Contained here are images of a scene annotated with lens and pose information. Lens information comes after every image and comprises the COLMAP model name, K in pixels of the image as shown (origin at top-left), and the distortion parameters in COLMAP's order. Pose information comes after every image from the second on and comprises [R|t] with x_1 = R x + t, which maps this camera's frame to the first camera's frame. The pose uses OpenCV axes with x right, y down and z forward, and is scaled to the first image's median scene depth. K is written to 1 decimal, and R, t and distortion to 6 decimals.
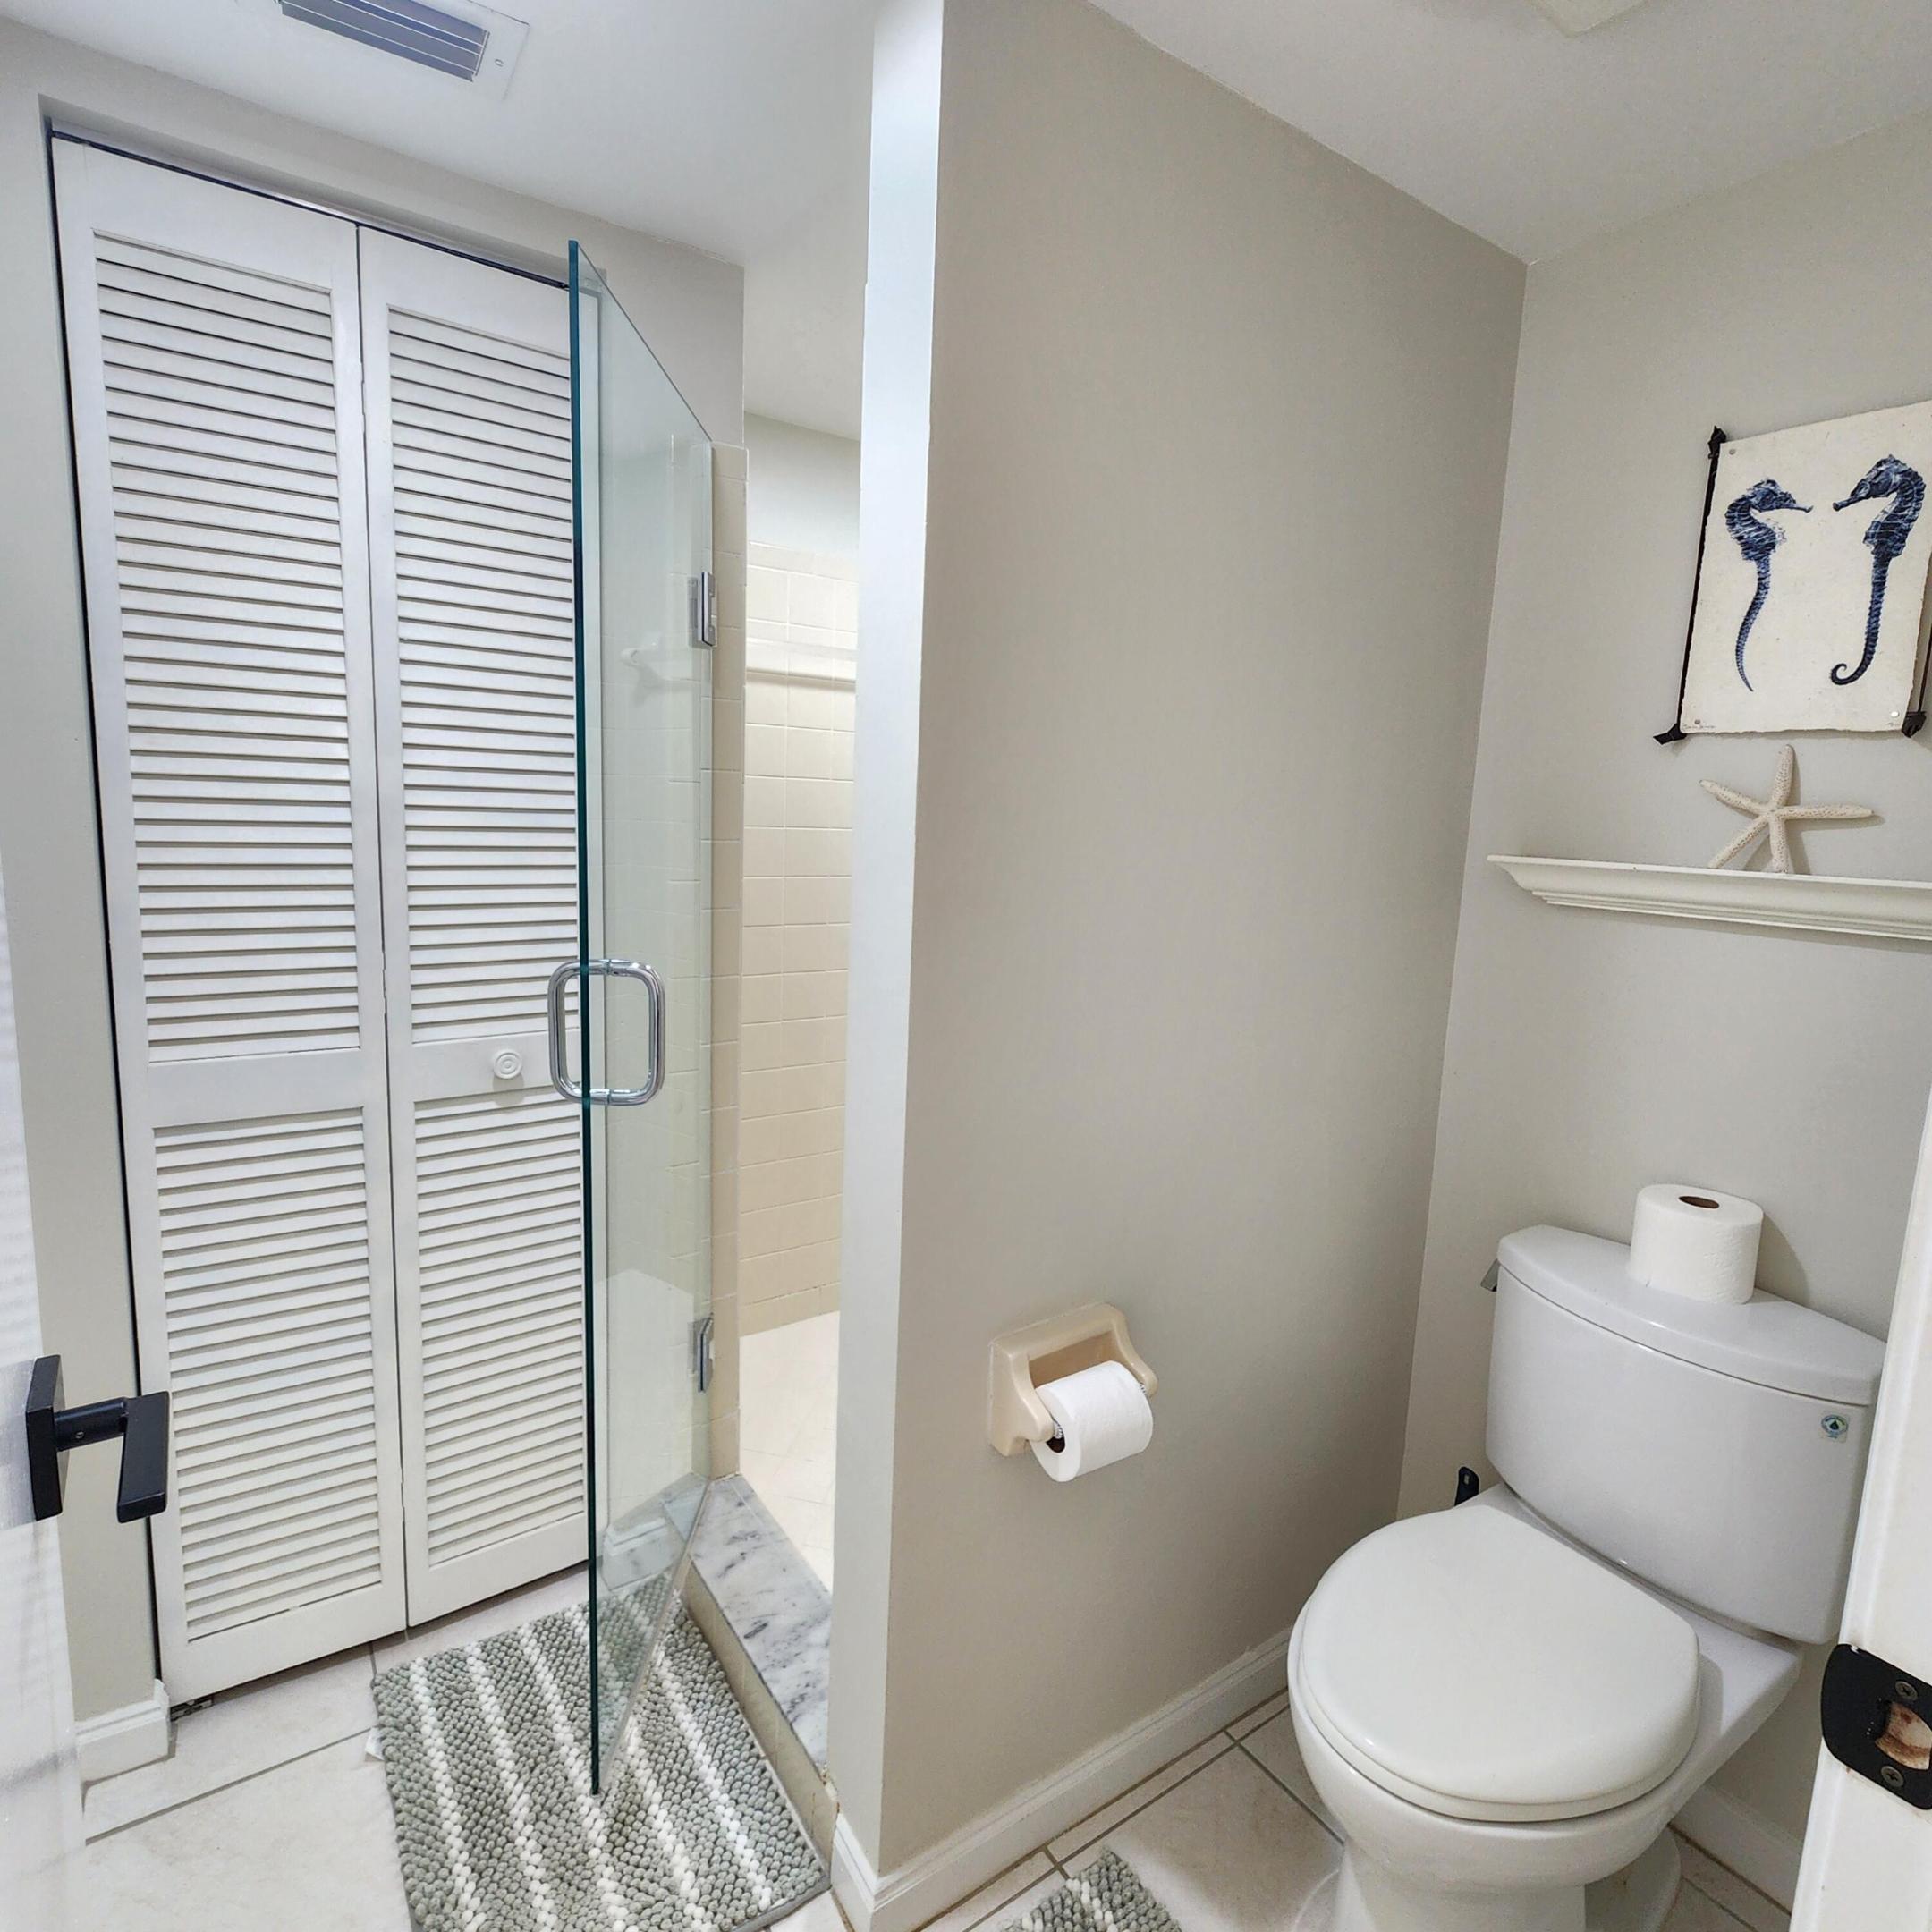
lens RADIAL K [[1063.1, 0, 963.1], [0, 1063.1, 957.7], [0, 0, 1]] dist [0.006314, 0.001013]
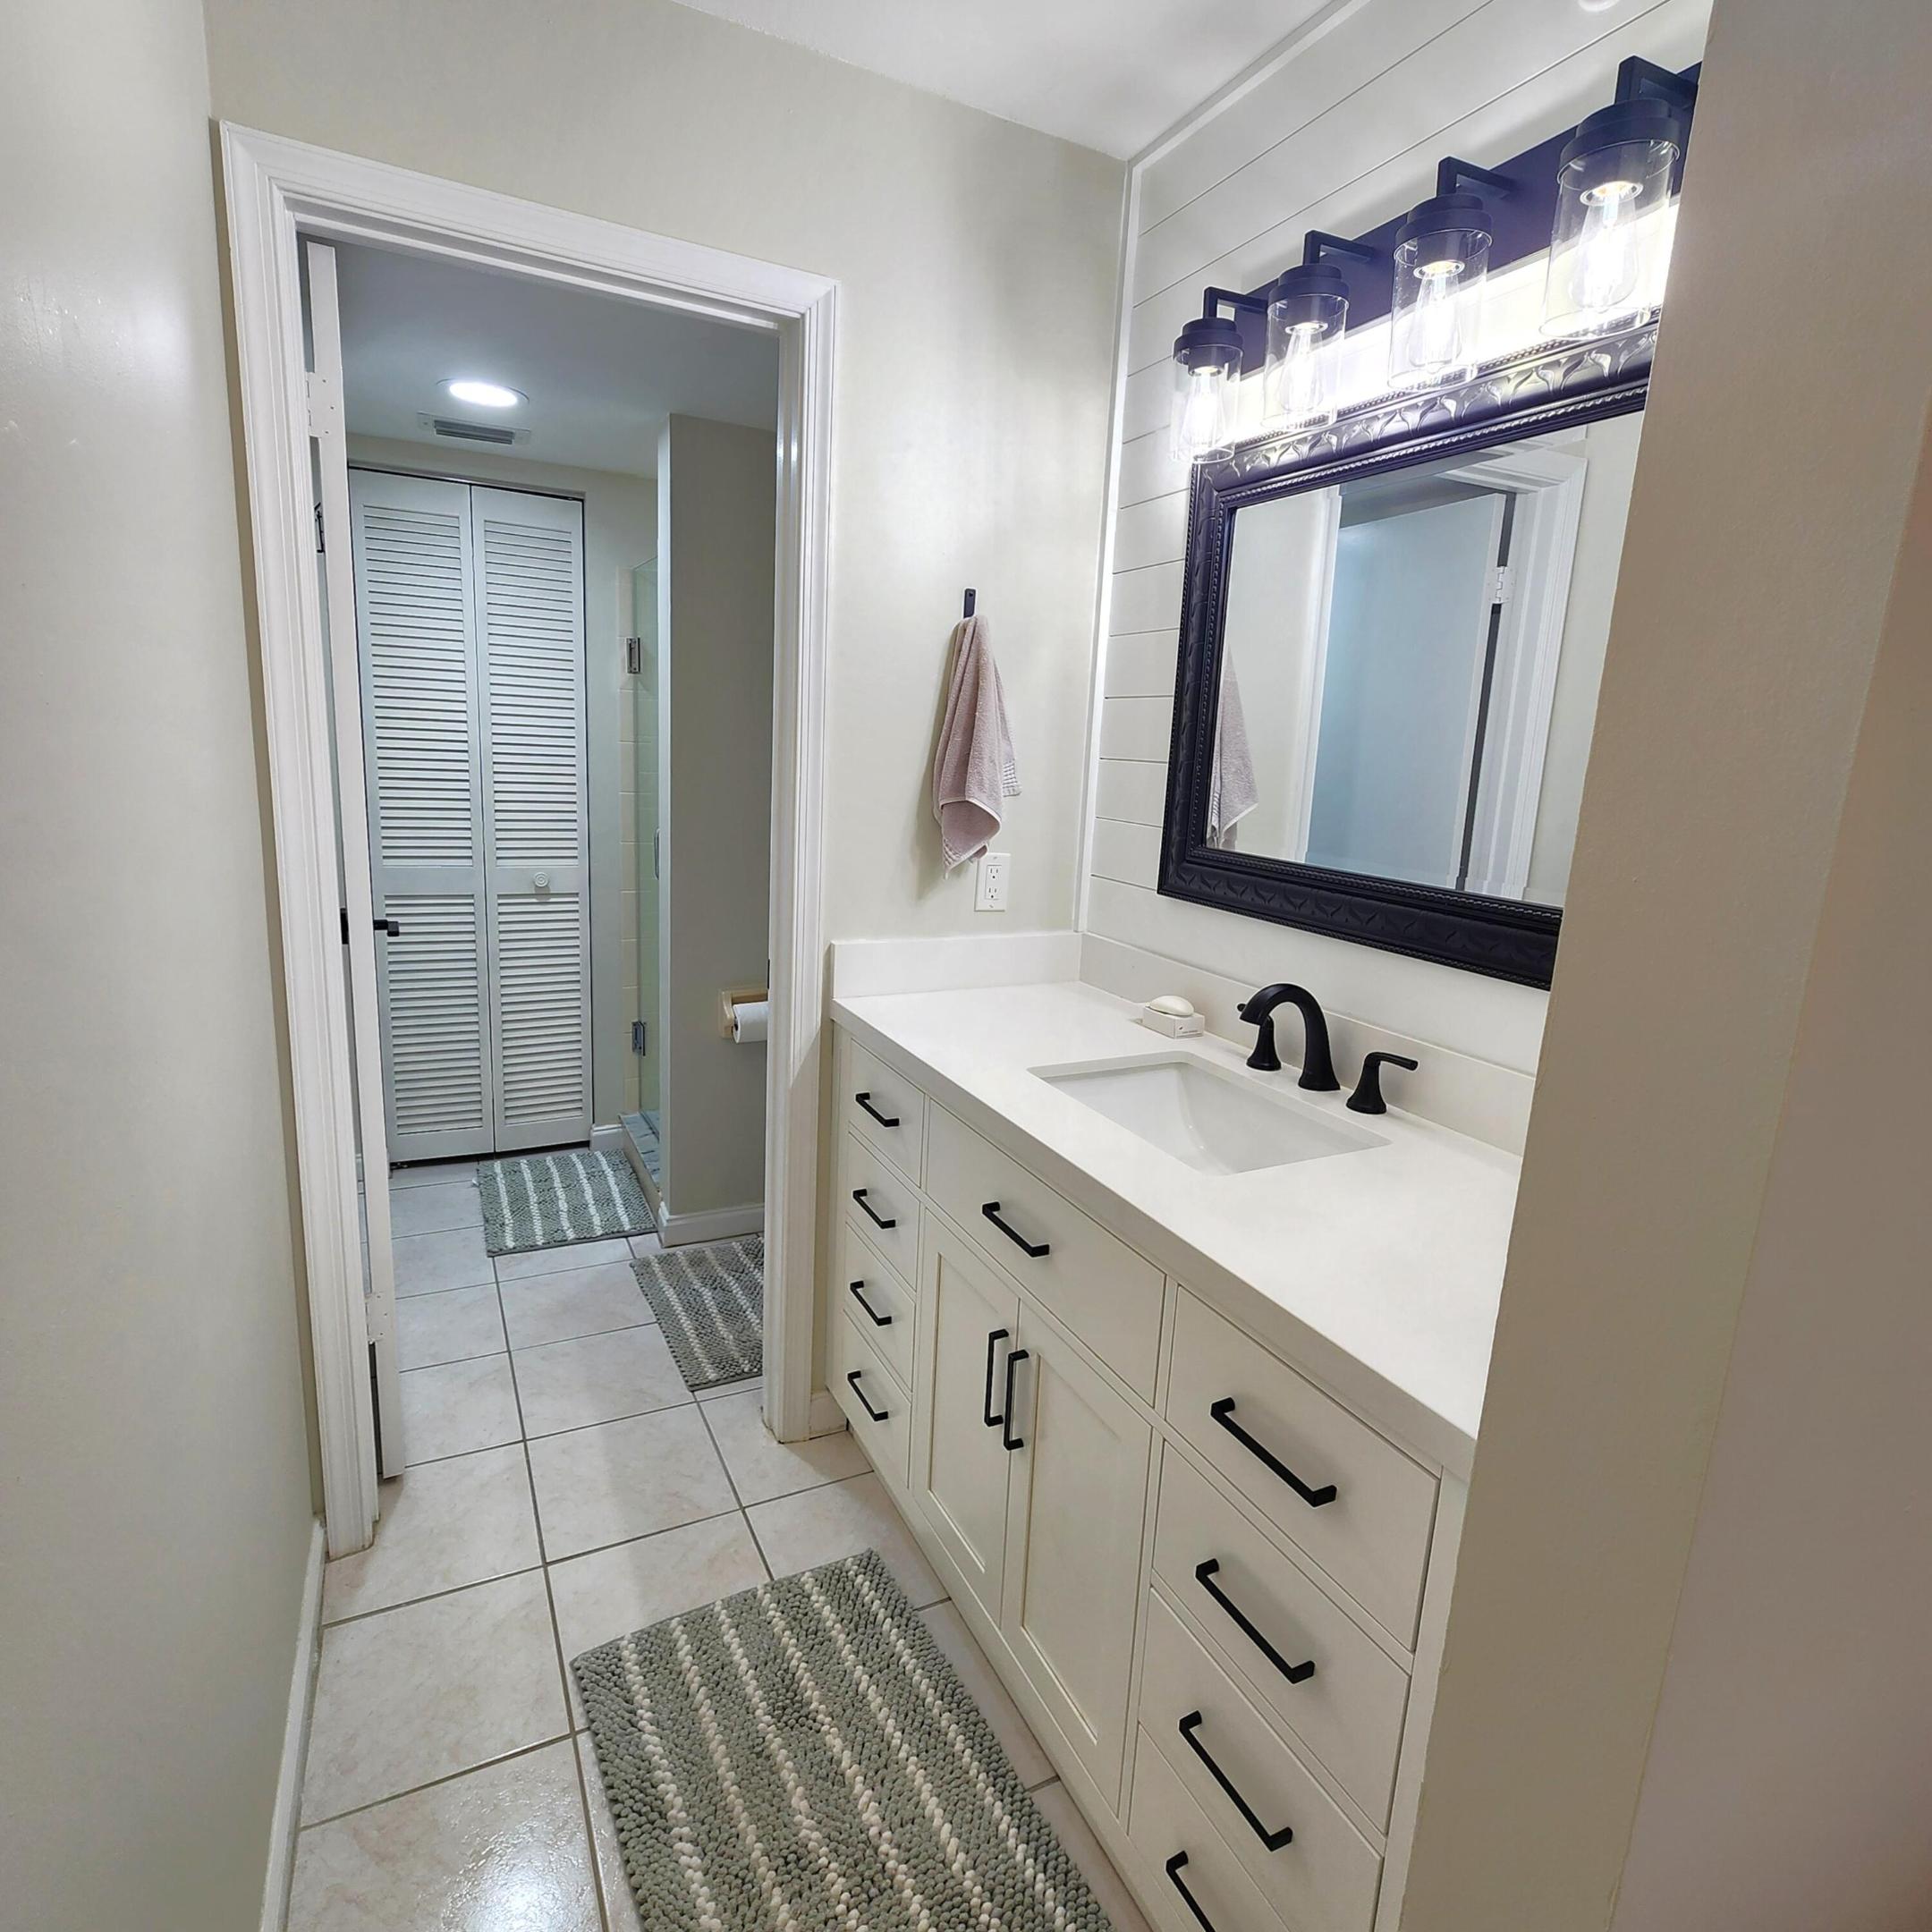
lens RADIAL K [[1063.1, 0, 967.9], [0, 1063.1, 965.7], [0, 0, 1]] dist [0.006314, 0.001013]
pose [[0.990889, 0.038323, -0.129117, 0.707869], [-0.031722, 0.998101, 0.052795, 0.139690], [0.130895, -0.048218, 0.990223, -1.001678]]
